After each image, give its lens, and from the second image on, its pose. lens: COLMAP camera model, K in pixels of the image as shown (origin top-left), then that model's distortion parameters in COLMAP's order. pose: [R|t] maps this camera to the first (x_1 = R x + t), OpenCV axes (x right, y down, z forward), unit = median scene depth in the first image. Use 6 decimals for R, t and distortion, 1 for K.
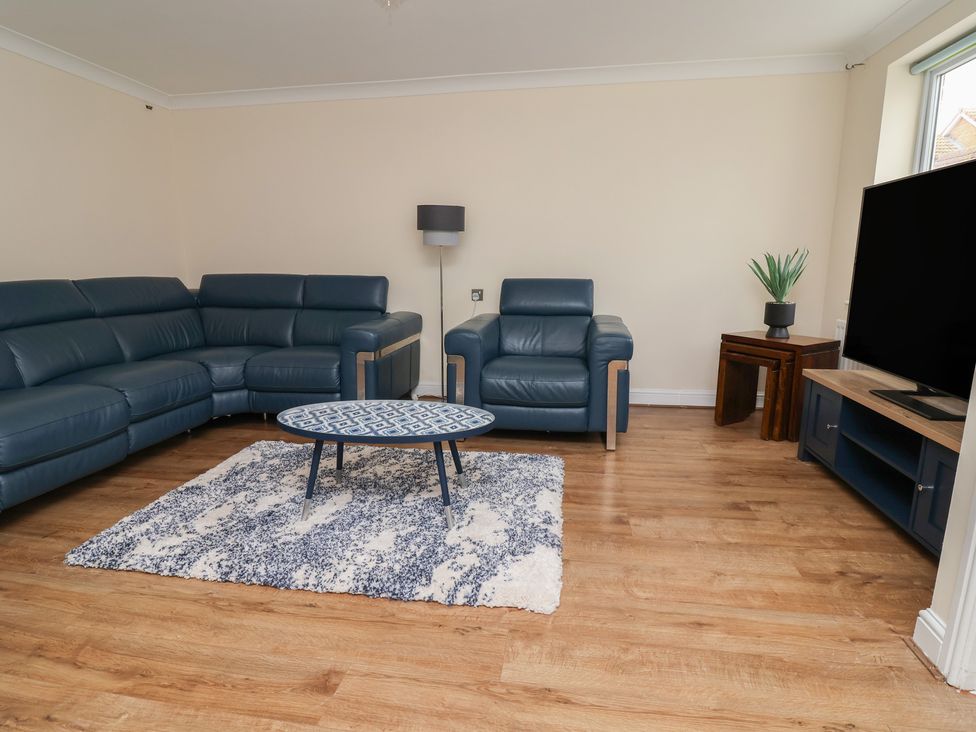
lens RADIAL K [[515.1, 0, 482.4], [0, 515.1, 364.7], [0, 0, 1]] dist [0.002573, -0.014717]
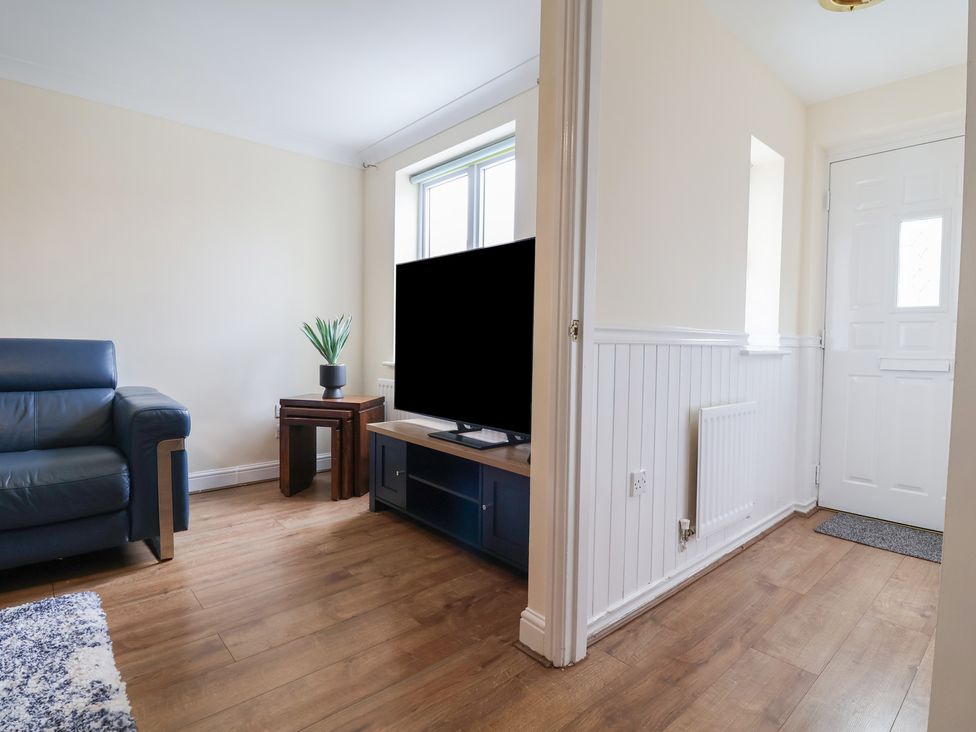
lens RADIAL K [[514.8, 0, 491.5], [0, 514.8, 362.0], [0, 0, 1]] dist [0.001817, -0.014358]
pose [[0.622437, -0.014467, 0.782536, -0.052203], [0.130481, 0.987755, -0.085525, 0.007545], [-0.771717, 0.155340, 0.616703, 0.144445]]
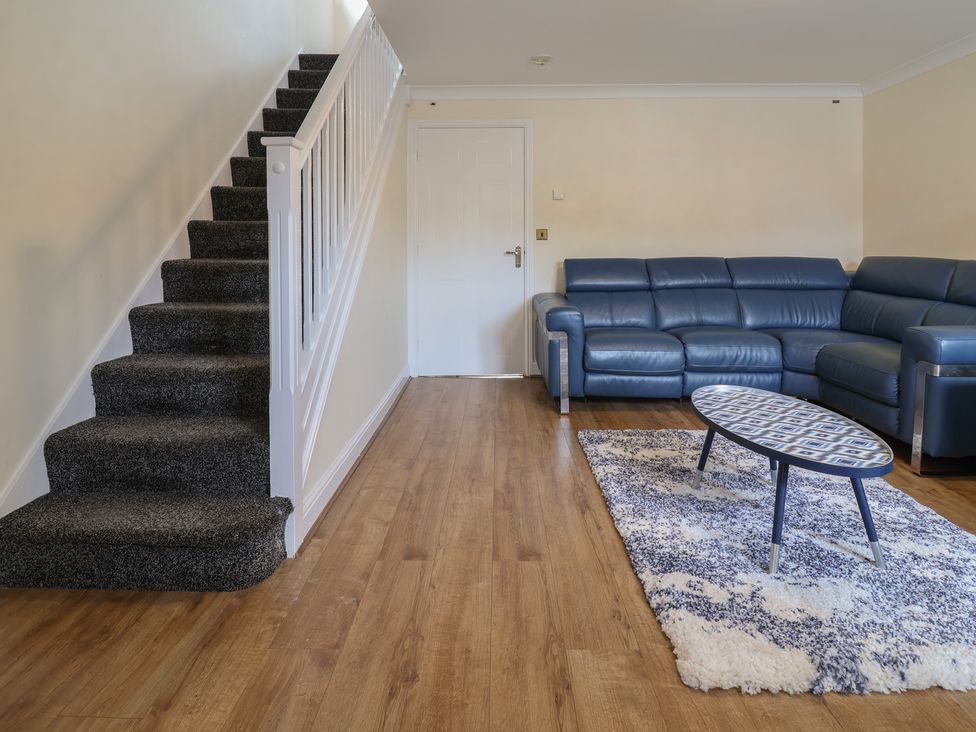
lens RADIAL K [[530.9, 0, 497.0], [0, 530.9, 339.0], [0, 0, 1]] dist [-0.003138, -0.001898]
pose [[0.159417, 0.172018, -0.972109, 0.524002], [-0.189177, 0.971776, 0.140936, -0.062070], [0.968916, 0.161433, 0.187460, 0.318208]]
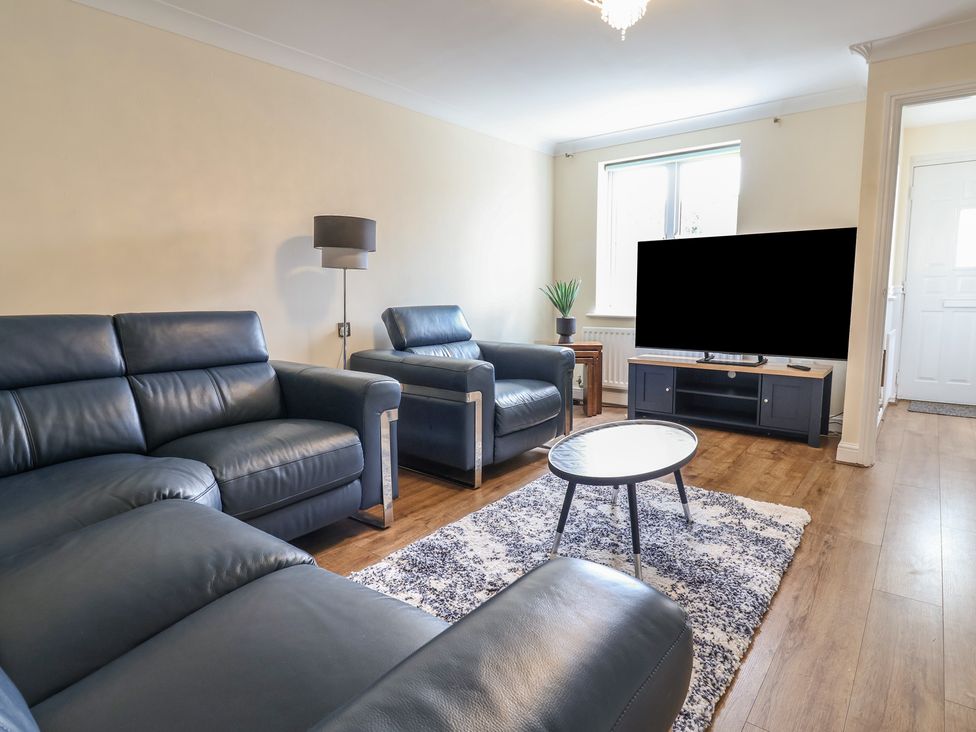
lens RADIAL K [[555.2, 0, 490.8], [0, 555.2, 365.2], [0, 0, 1]] dist [-0.000387, -0.015700]
pose [[0.484501, -0.121541, 0.866306, -1.095595], [0.178141, 0.983258, 0.038320, -0.119901], [-0.856460, 0.135759, 0.498042, 0.620429]]
